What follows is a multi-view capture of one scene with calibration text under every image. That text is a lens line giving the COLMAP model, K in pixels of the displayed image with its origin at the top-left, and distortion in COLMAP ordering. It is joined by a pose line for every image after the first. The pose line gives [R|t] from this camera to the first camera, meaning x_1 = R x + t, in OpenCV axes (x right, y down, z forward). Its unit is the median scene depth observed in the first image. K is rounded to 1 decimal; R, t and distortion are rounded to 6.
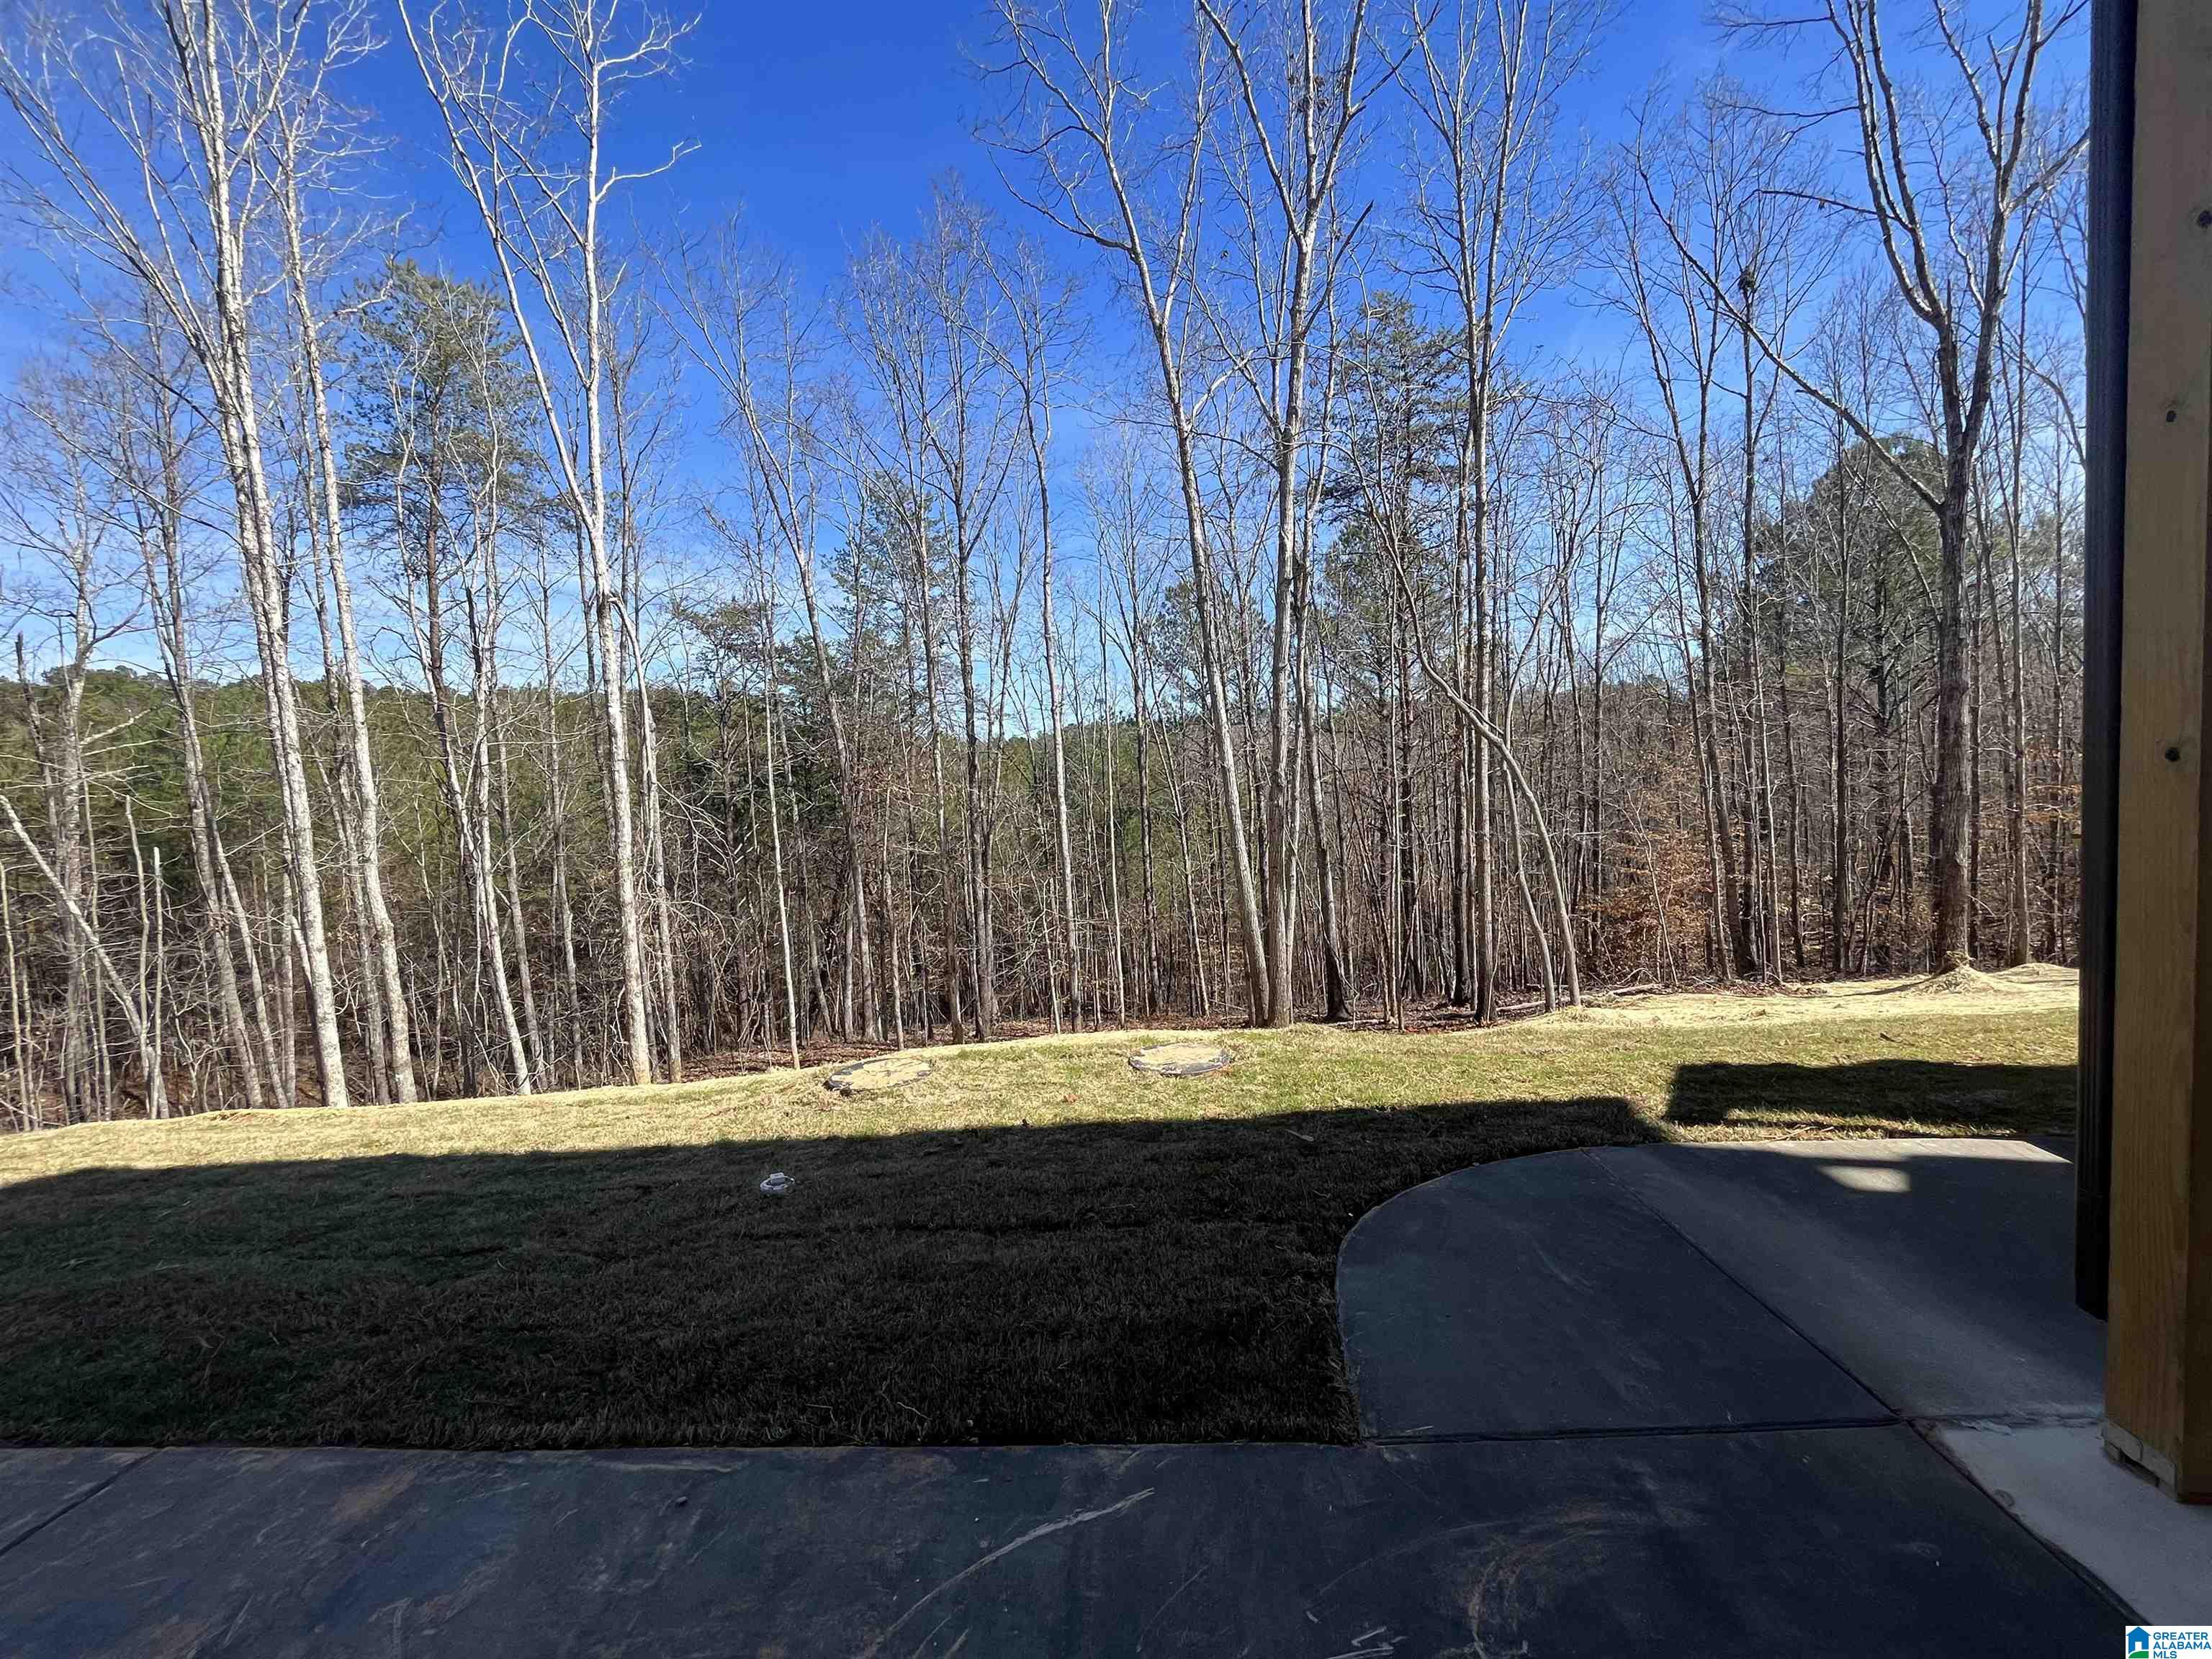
lens RADIAL K [[897.5, 0, 1111.8], [0, 897.5, 824.8], [0, 0, 1]] dist [-0.001433, 0.000151]
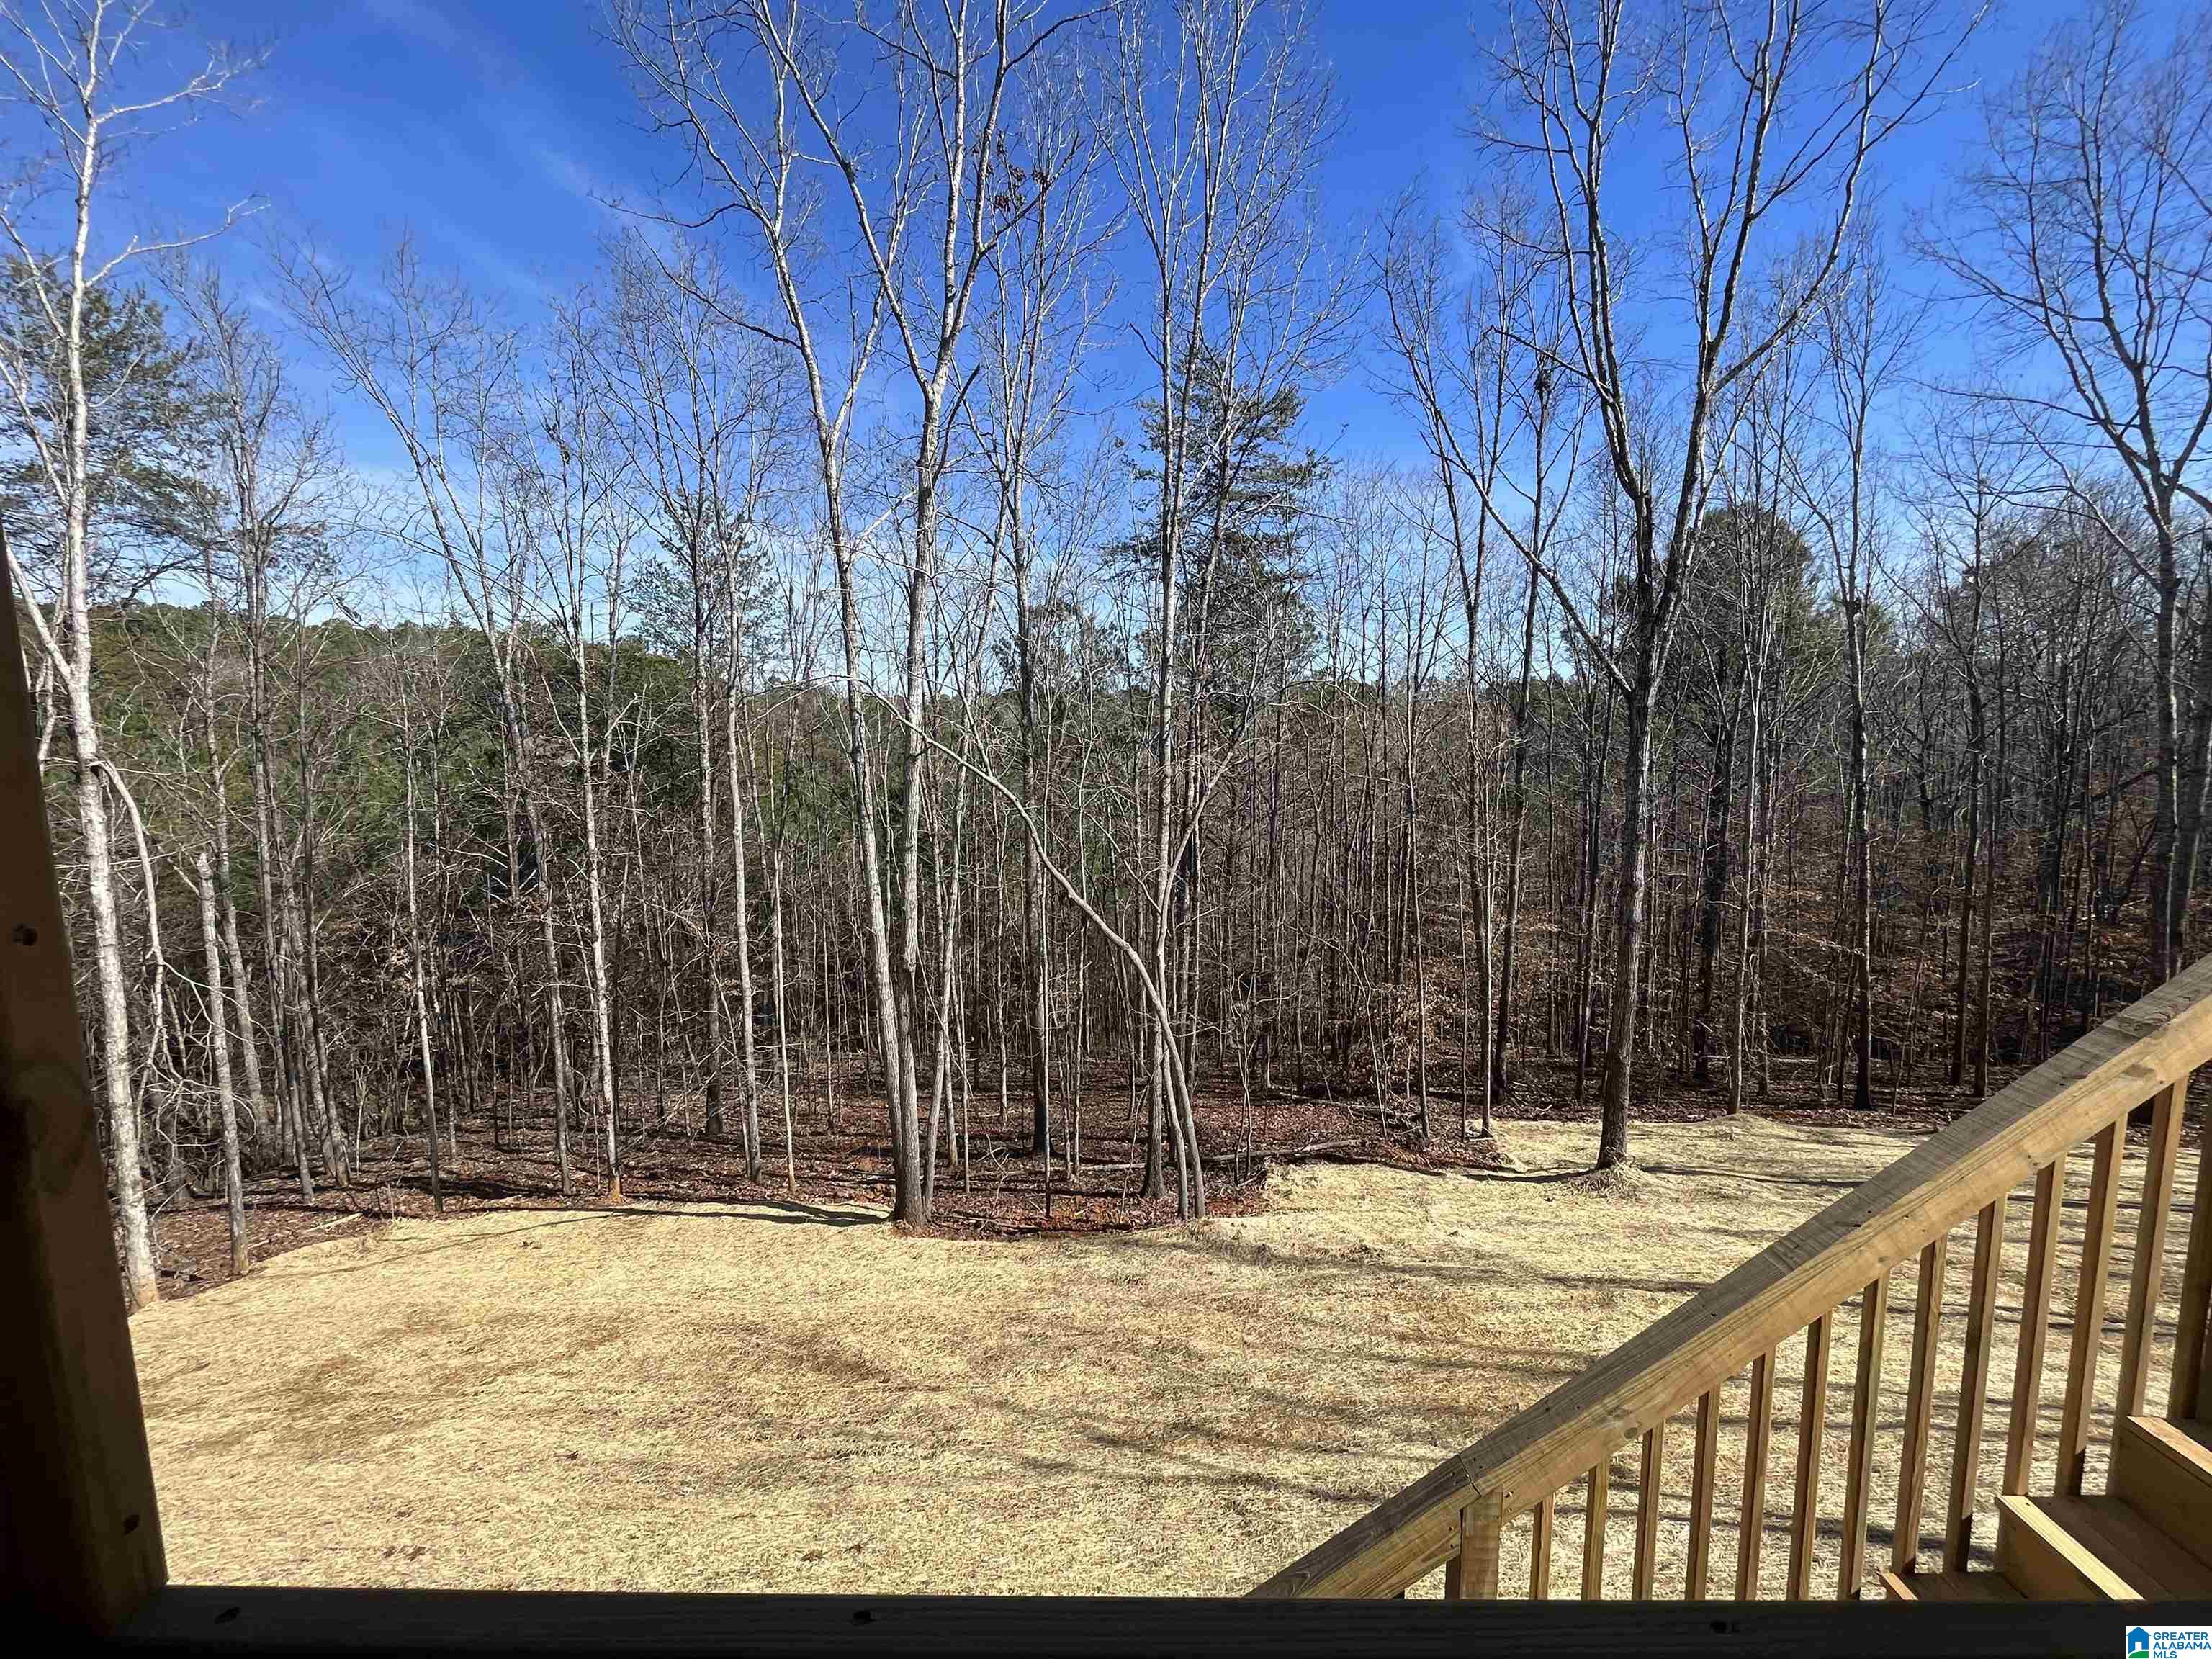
lens RADIAL K [[897.5, 0, 1102.3], [0, 897.5, 828.2], [0, 0, 1]] dist [-0.001433, 0.000151]
pose [[0.997508, 0.044433, 0.054813, 0.332148], [-0.047004, 0.997809, 0.046560, -0.243427], [-0.052624, -0.049020, 0.997411, 0.067626]]
